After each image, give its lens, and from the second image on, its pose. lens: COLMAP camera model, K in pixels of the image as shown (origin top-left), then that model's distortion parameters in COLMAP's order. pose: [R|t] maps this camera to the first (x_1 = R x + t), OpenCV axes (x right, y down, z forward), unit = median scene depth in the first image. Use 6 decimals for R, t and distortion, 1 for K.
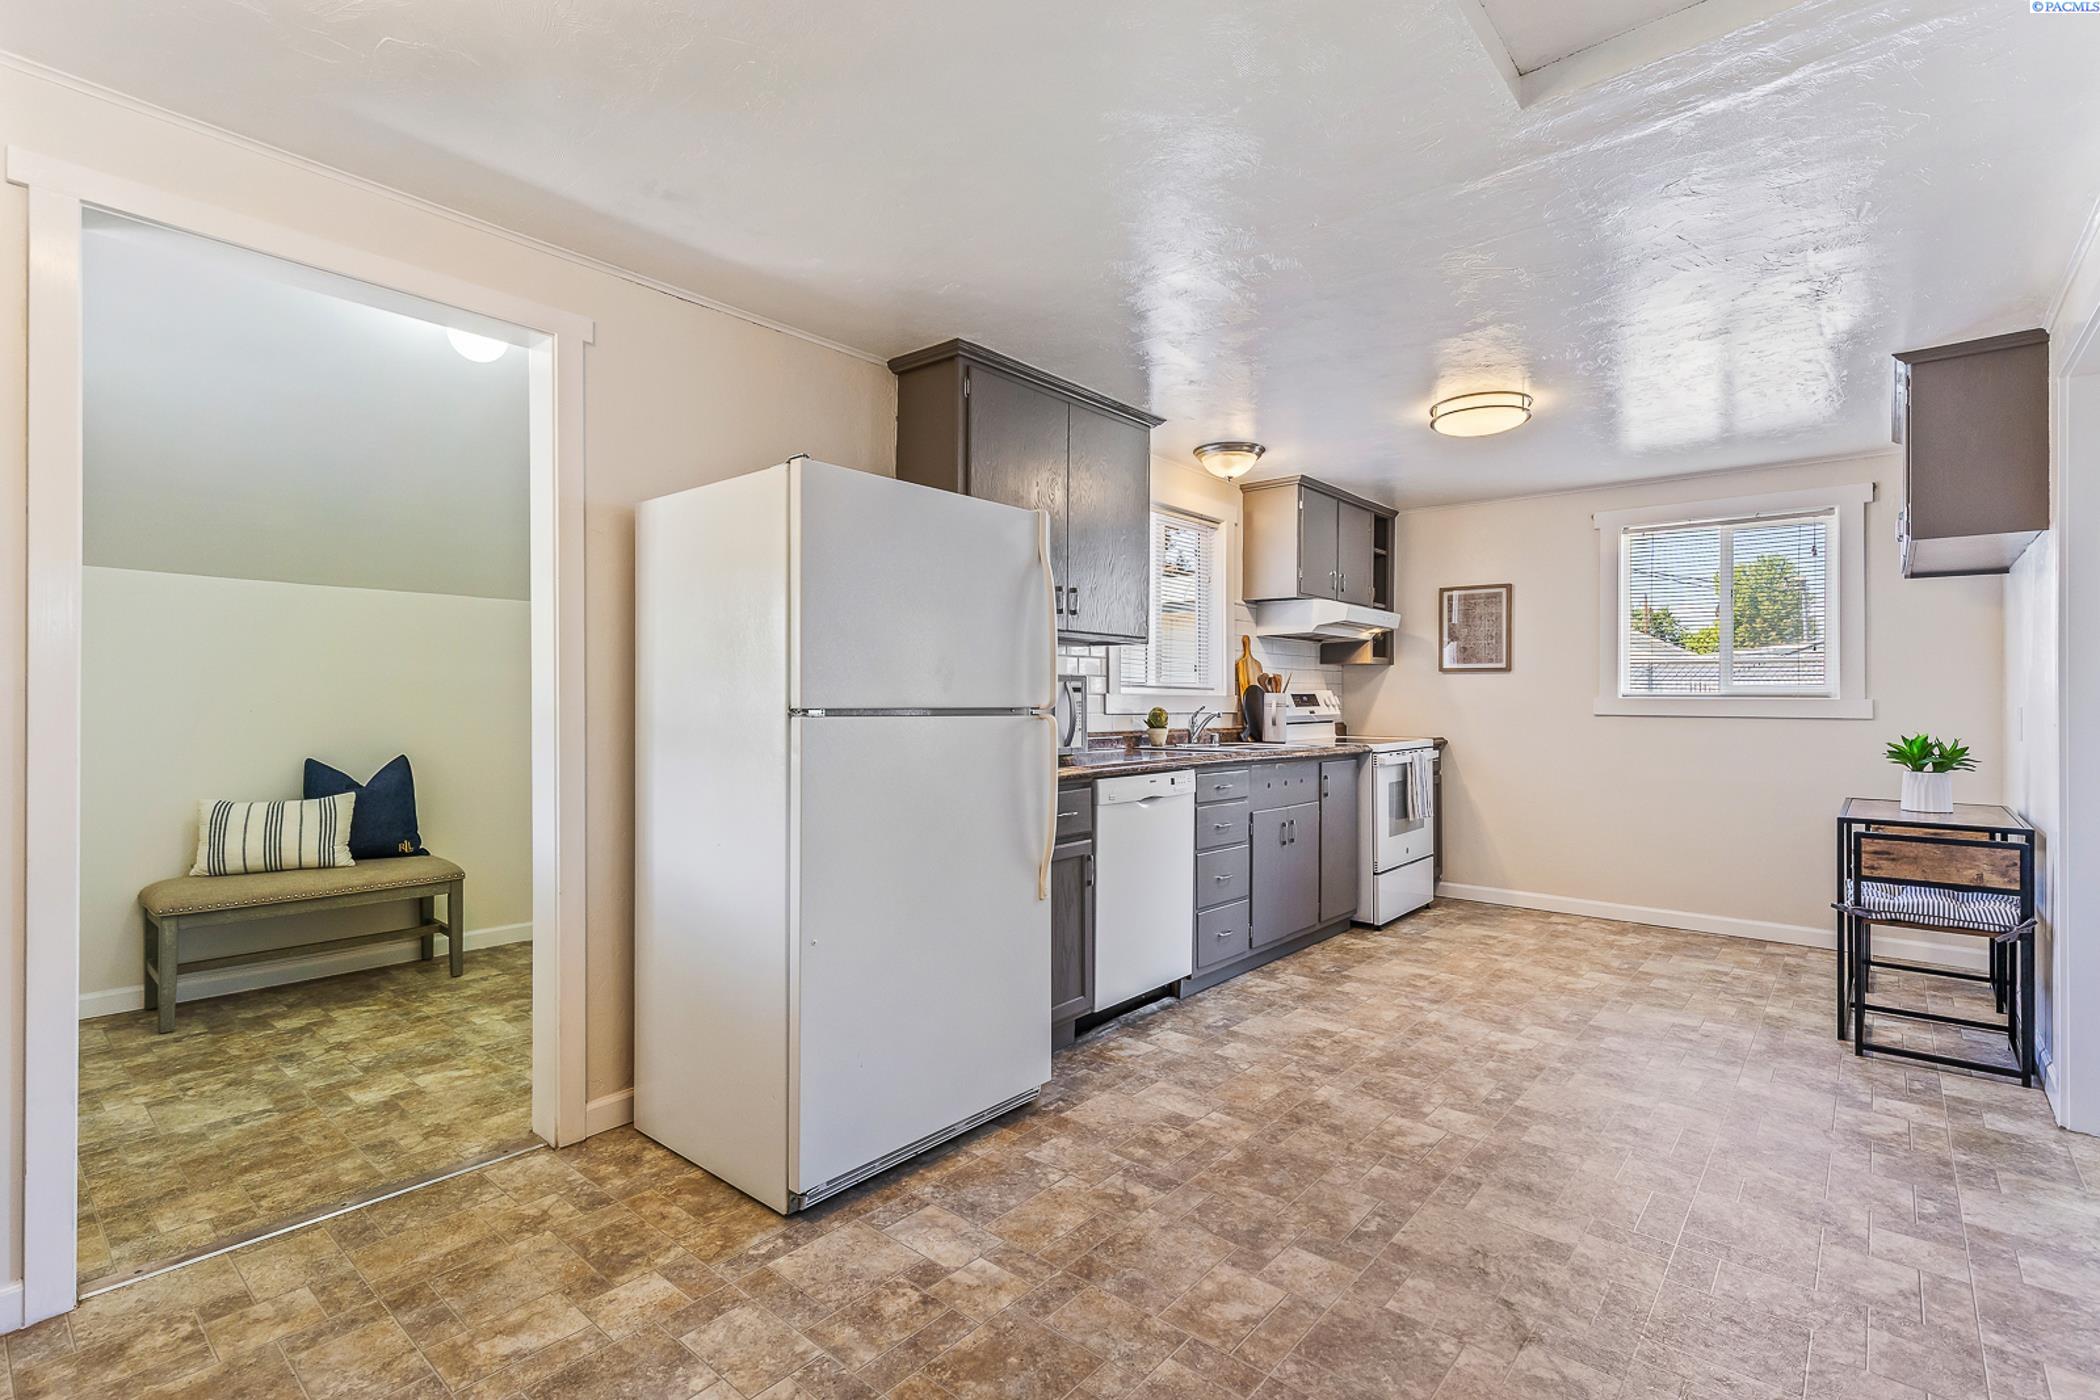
lens RADIAL K [[954.7, 0, 1055.8], [0, 954.7, 689.9], [0, 0, 1]] dist [0.007250, -0.001000]
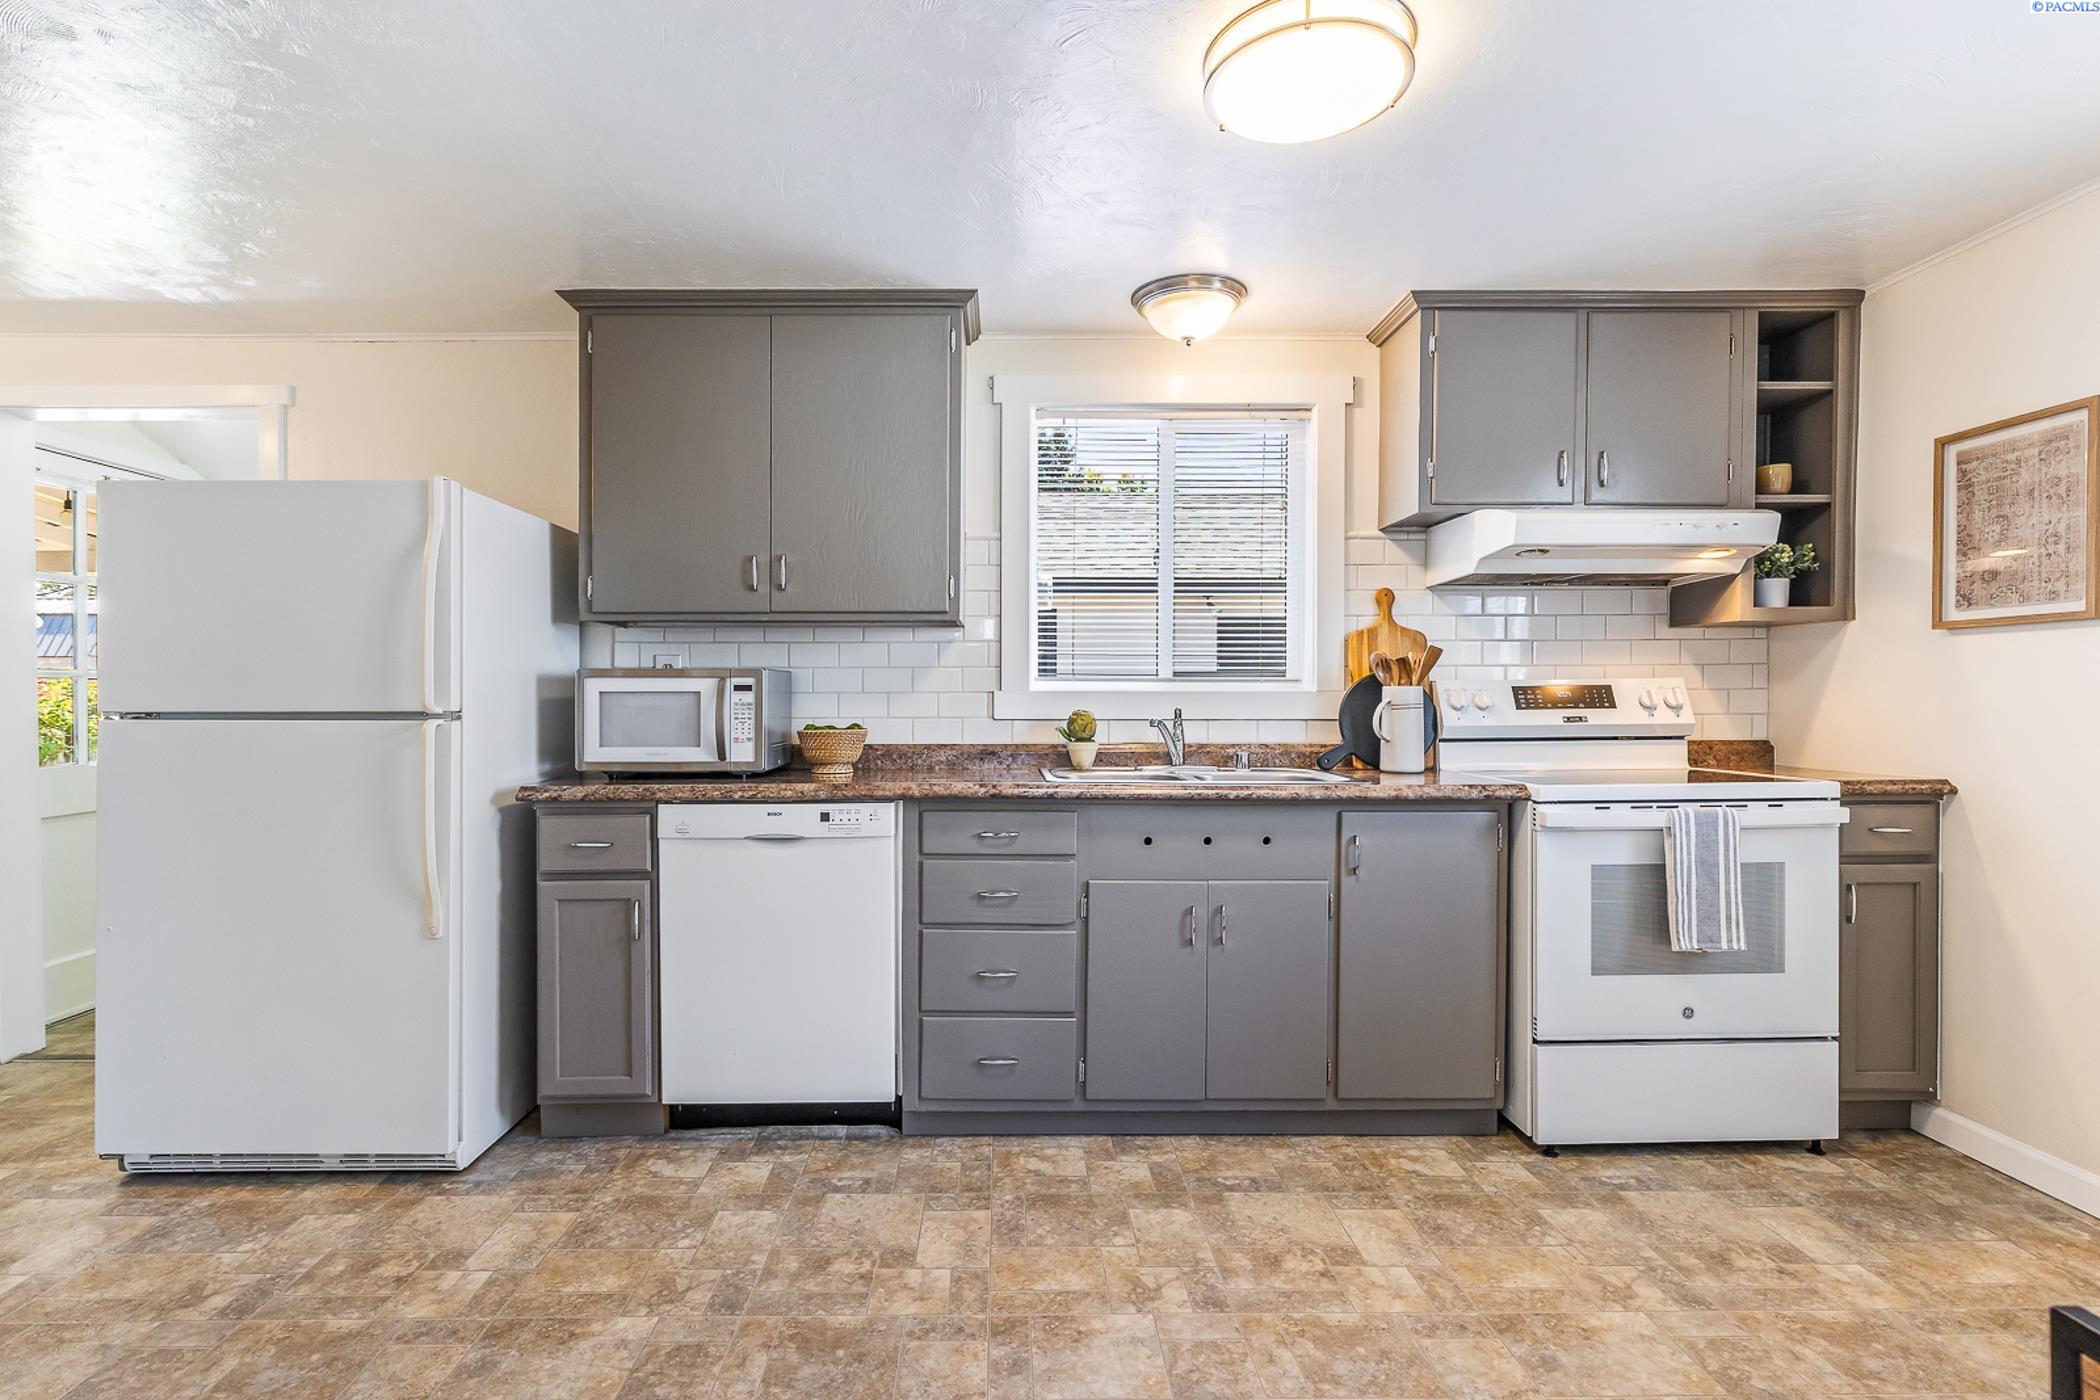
lens RADIAL K [[1014.7, 0, 1018.2], [0, 1014.7, 699.4], [0, 0, 1]] dist [-0.001030, -0.000534]
pose [[0.658727, -0.002824, -0.752377, 0.716320], [0.012664, 0.999893, 0.007334, 0.005748], [0.752275, -0.014360, 0.658692, 0.570206]]
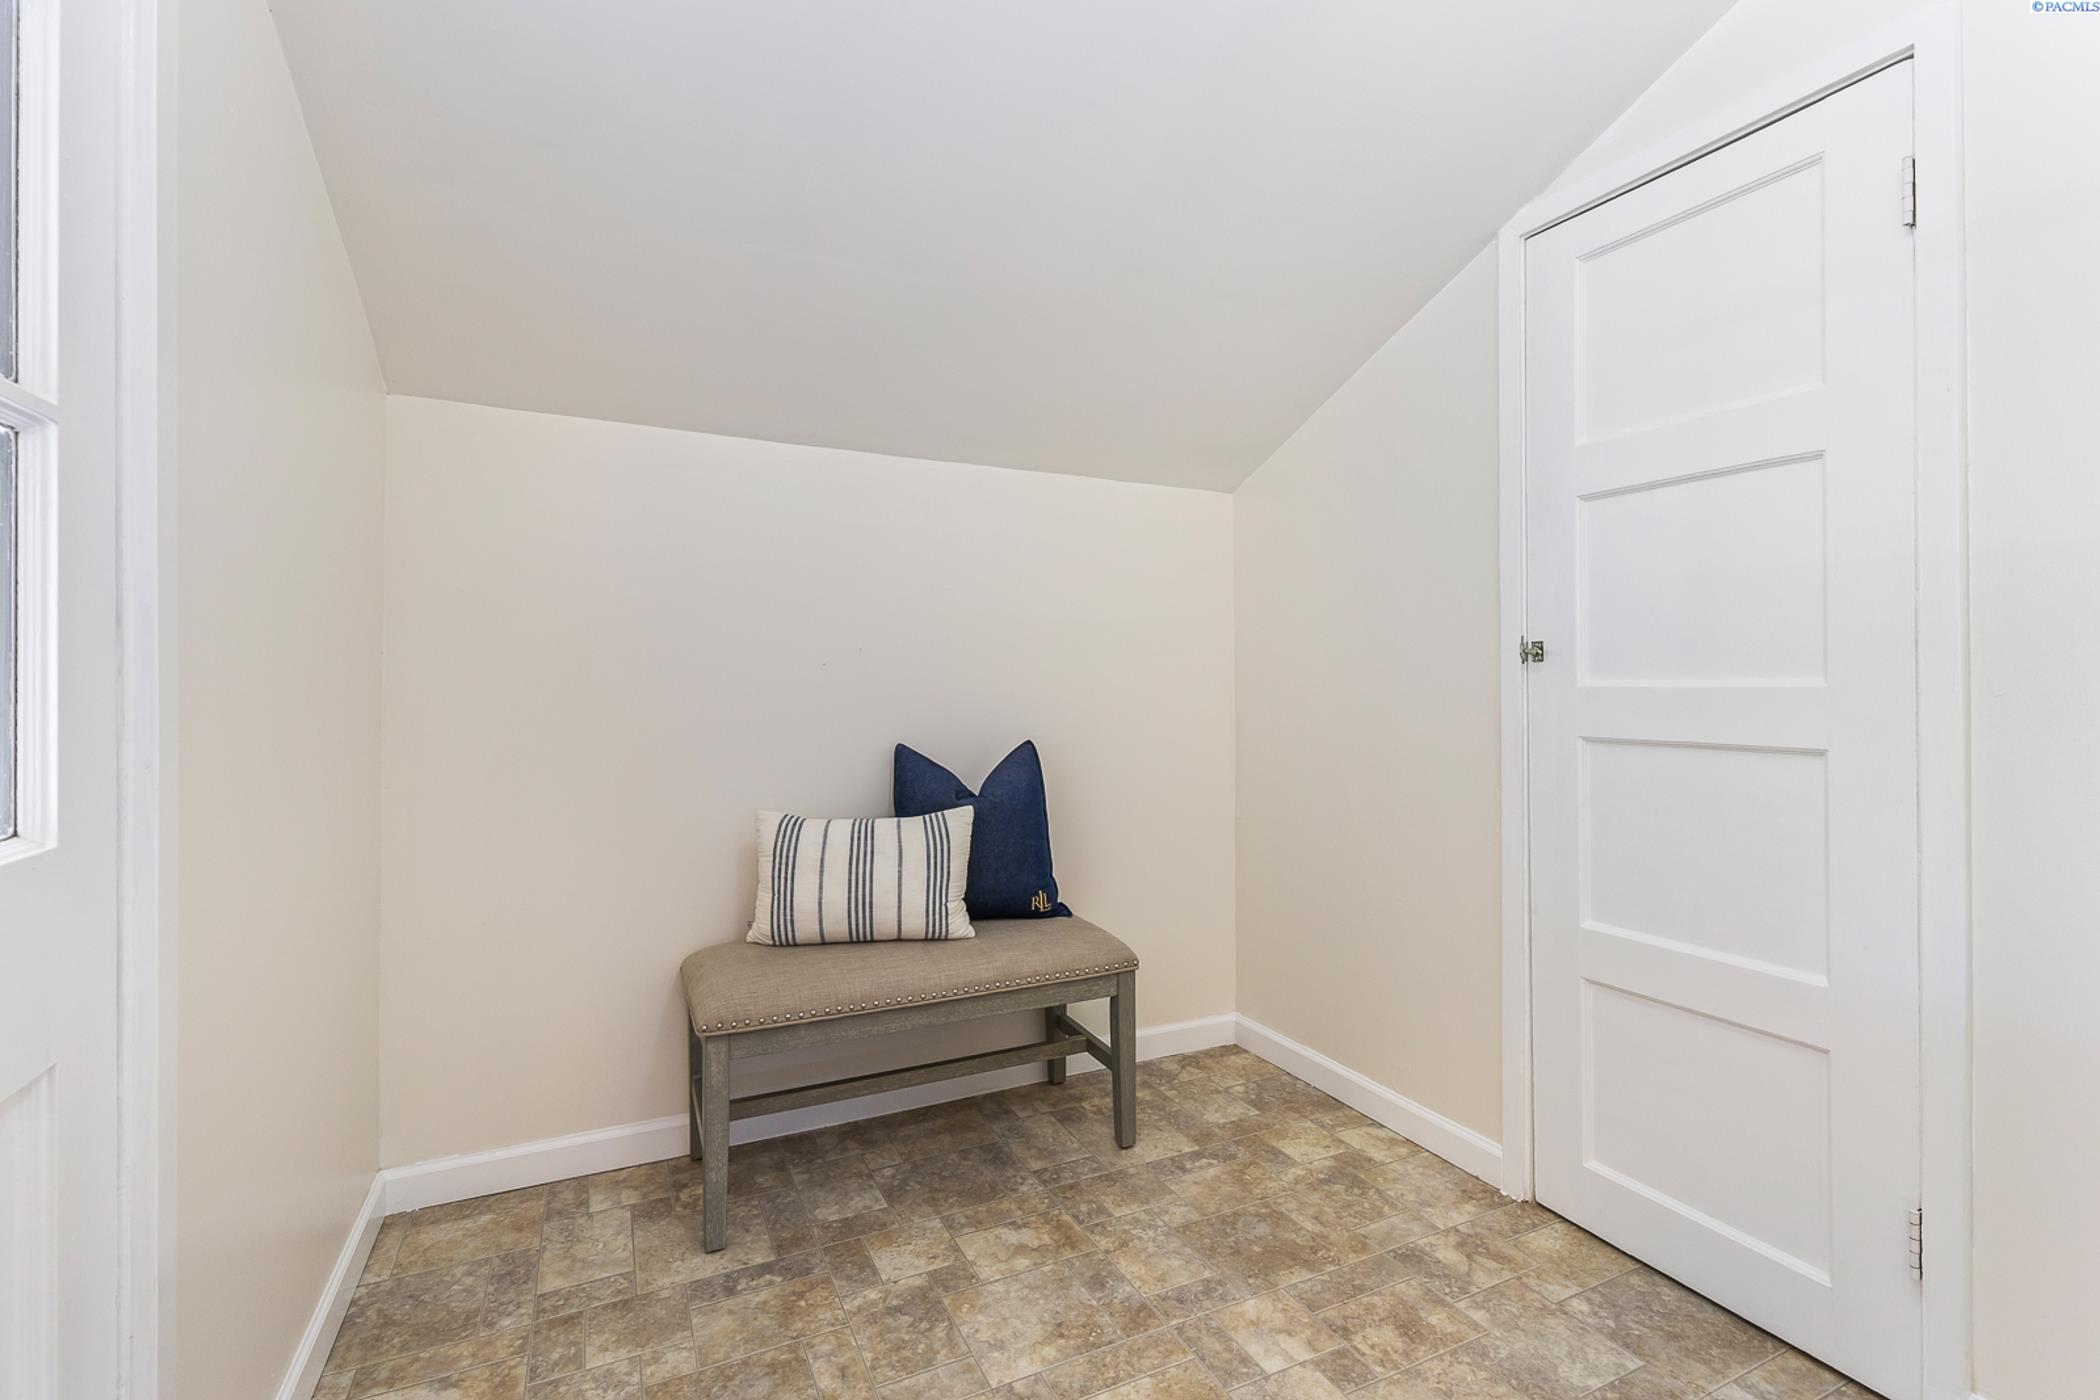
lens RADIAL K [[954.7, 0, 1061.7], [0, 954.7, 678.6], [0, 0, 1]] dist [0.007250, -0.001000]
pose [[0.914084, -0.007836, -0.405450, -0.466217], [0.008613, 0.999963, 0.000092, 0.033305], [0.405434, -0.003576, 0.914117, 0.520352]]
